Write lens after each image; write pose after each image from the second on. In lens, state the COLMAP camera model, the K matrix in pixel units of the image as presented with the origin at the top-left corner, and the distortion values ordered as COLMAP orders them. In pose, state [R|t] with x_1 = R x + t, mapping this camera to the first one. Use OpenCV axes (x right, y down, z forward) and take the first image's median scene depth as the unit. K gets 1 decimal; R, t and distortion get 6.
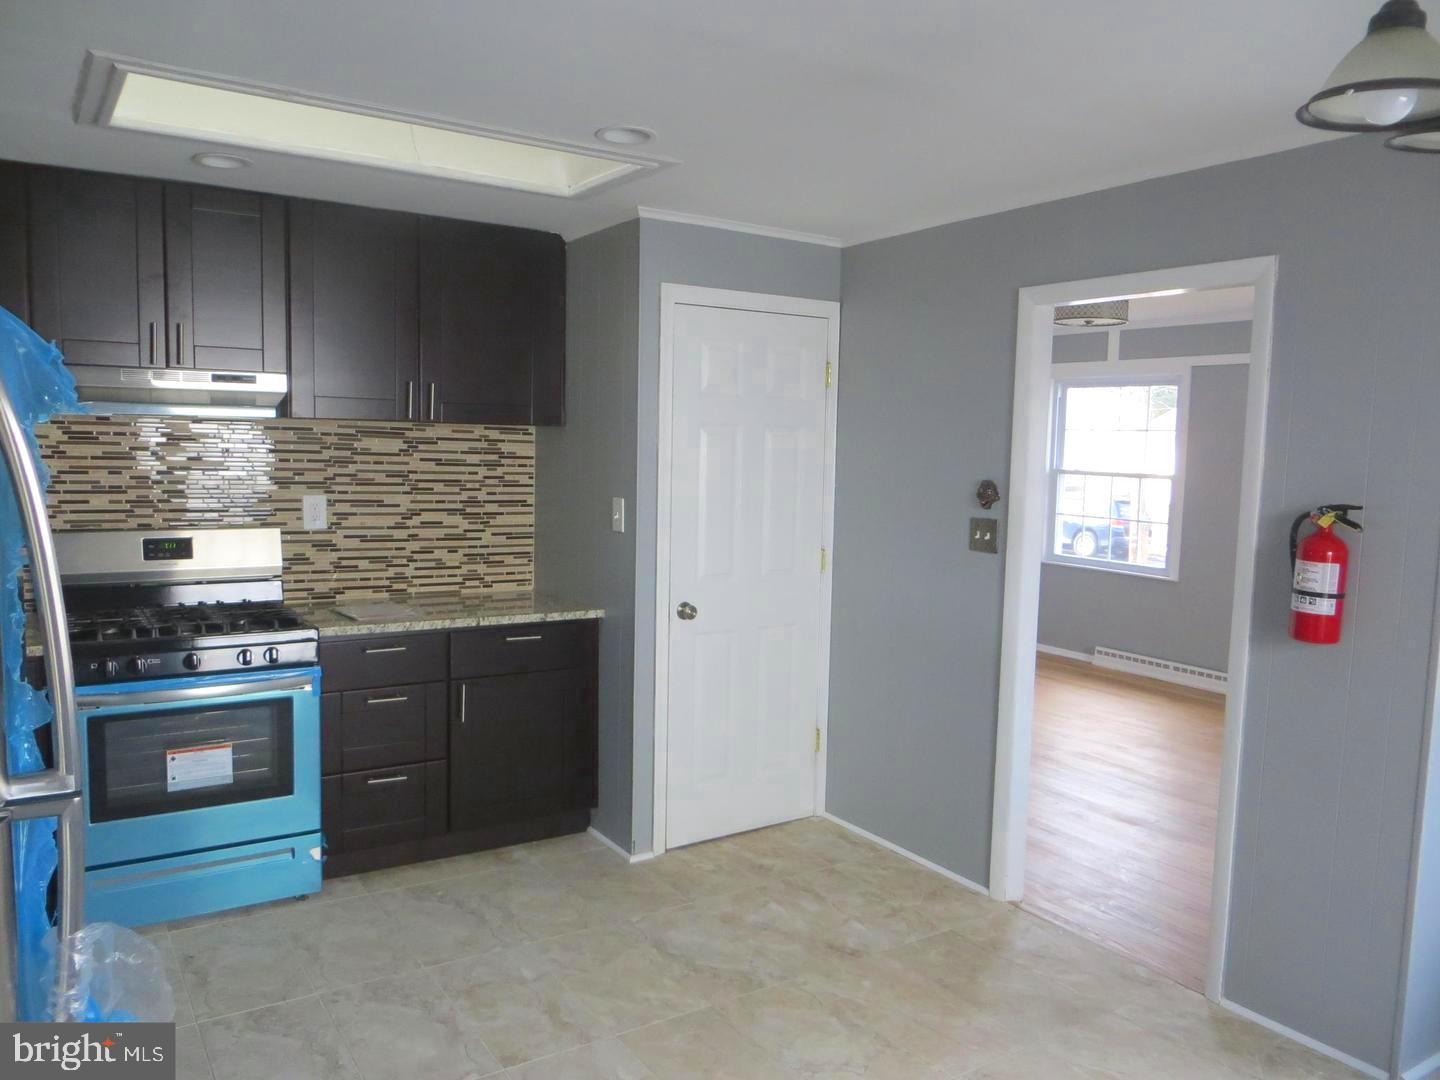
lens RADIAL K [[1073.3, 0, 721.1], [0, 1073.3, 537.6], [0, 0, 1]] dist [-0.015241, -0.004057]
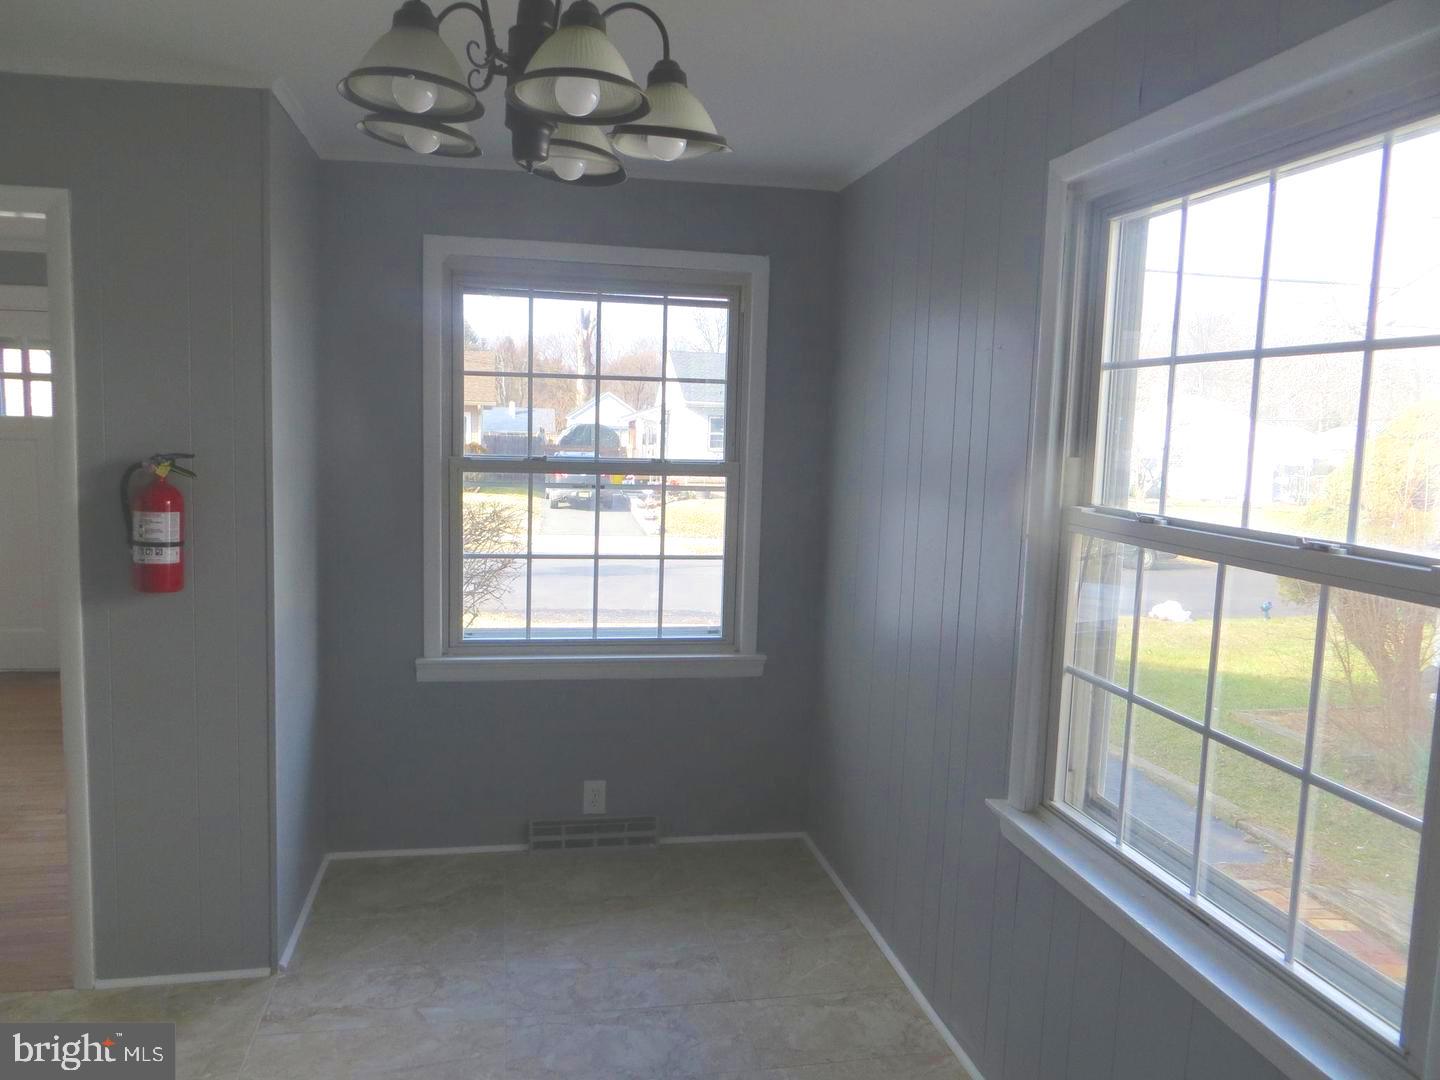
lens RADIAL K [[1073.3, 0, 723.7], [0, 1073.3, 538.0], [0, 0, 1]] dist [-0.015241, -0.004057]
pose [[0.366286, -0.113811, 0.923516, -0.444616], [0.065161, 0.993193, 0.096553, -0.038815], [-0.928218, 0.024811, 0.371209, 0.358417]]
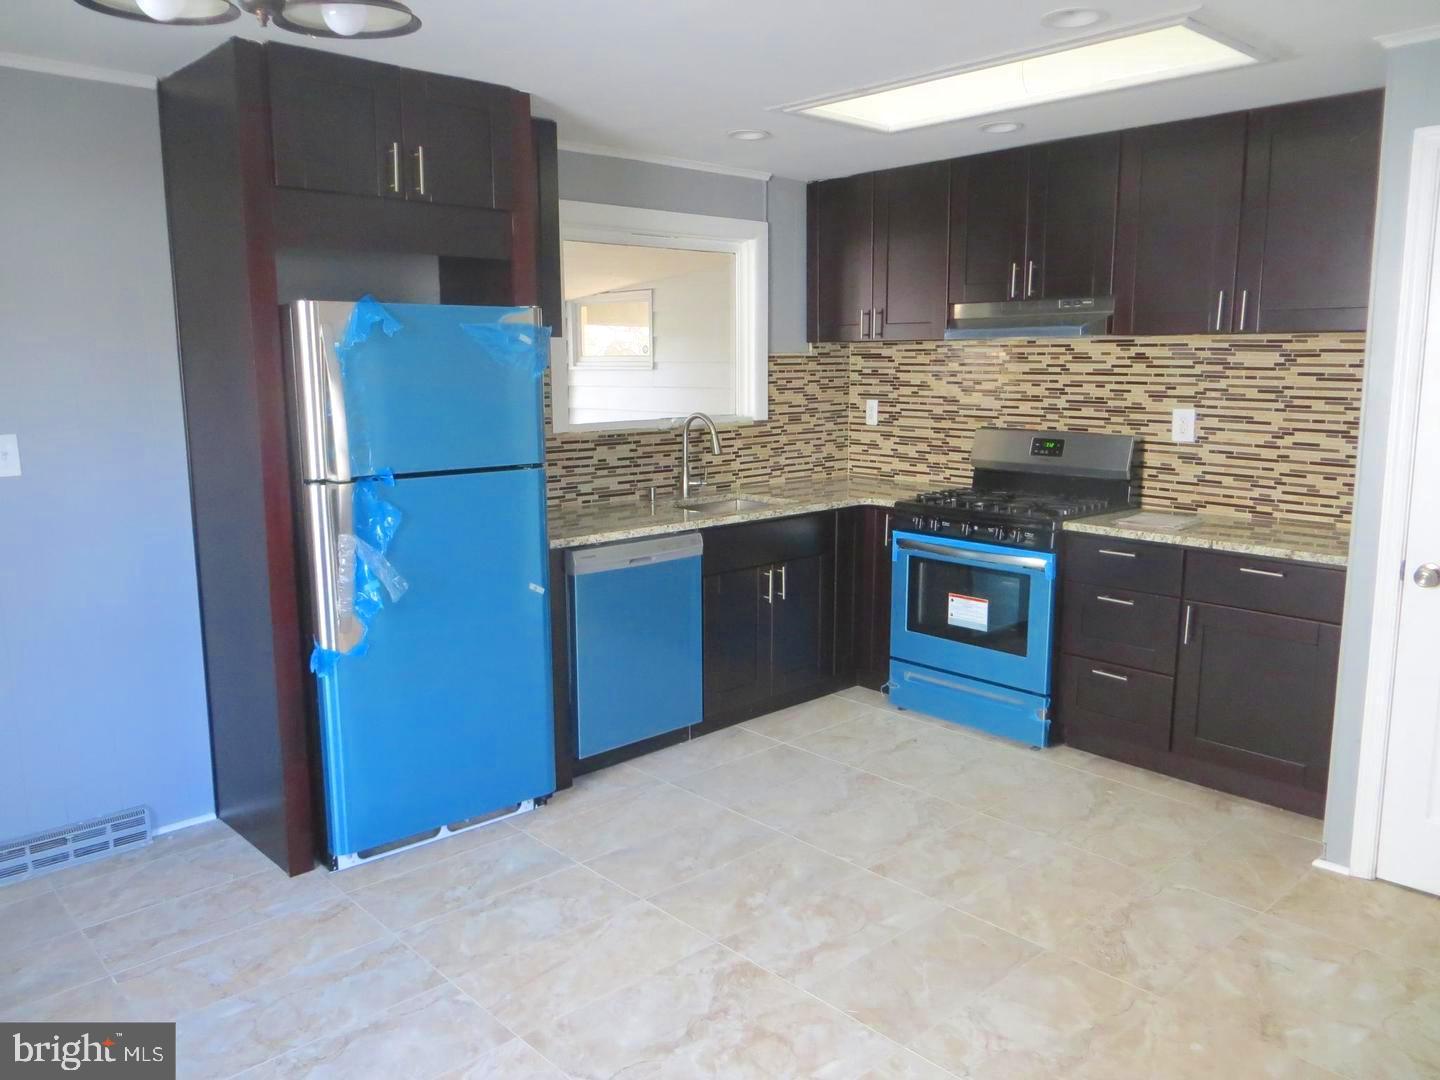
lens RADIAL K [[1073.3, 0, 717.6], [0, 1073.3, 546.2], [0, 0, 1]] dist [-0.015241, -0.004057]
pose [[0.167747, 0.145781, -0.974992, 0.566235], [-0.077608, 0.987889, 0.134357, -0.011976], [0.982771, 0.053129, 0.177029, 0.370581]]
